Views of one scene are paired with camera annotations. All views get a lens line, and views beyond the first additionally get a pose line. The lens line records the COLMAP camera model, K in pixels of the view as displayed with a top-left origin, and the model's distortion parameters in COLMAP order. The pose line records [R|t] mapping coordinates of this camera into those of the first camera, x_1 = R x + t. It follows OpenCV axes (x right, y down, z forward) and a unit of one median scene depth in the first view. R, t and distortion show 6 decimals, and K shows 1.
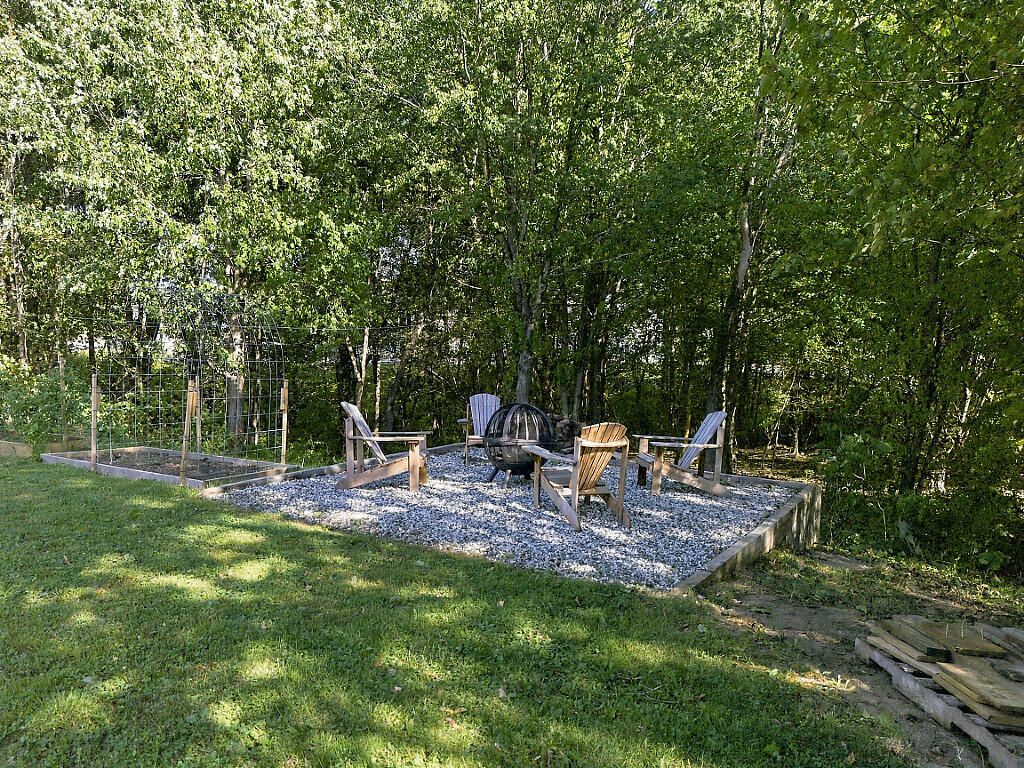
lens RADIAL K [[728.3, 0, 512.2], [0, 728.3, 385.1], [0, 0, 1]] dist [0.049544, -0.034305]
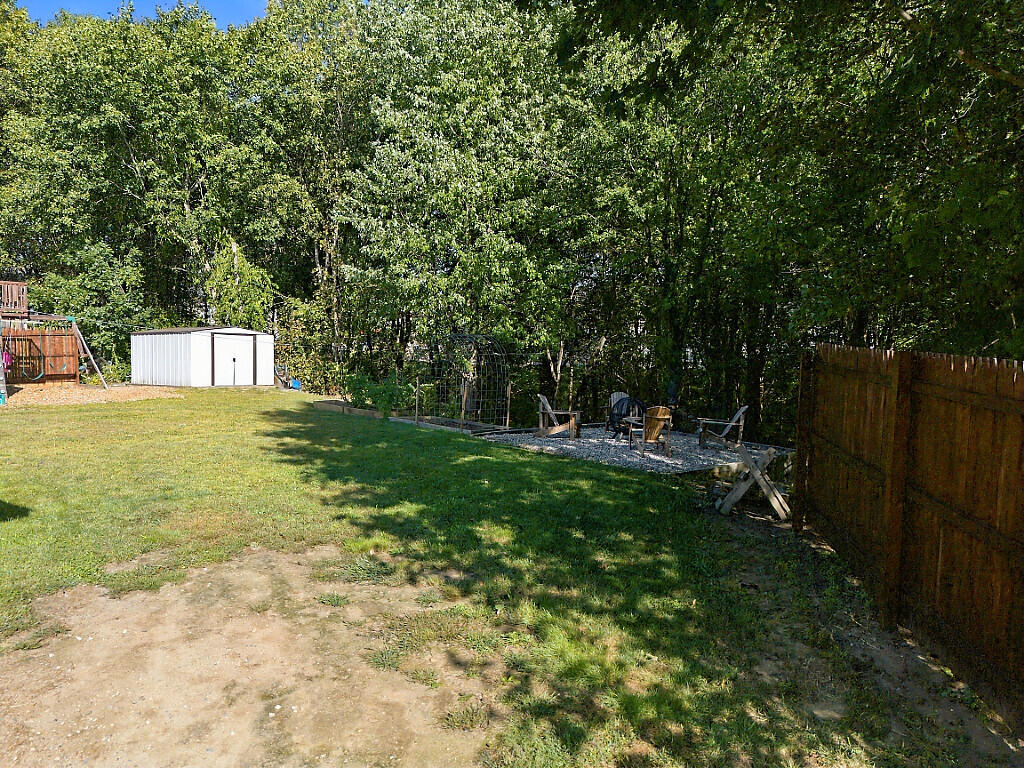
lens RADIAL K [[728.3, 0, 512.1], [0, 728.3, 383.8], [0, 0, 1]] dist [0.049544, -0.034305]
pose [[0.959941, 0.002703, -0.280189, 0.223929], [-0.002363, 0.999996, 0.001552, -0.007614], [0.280192, -0.000827, 0.959944, -0.803654]]
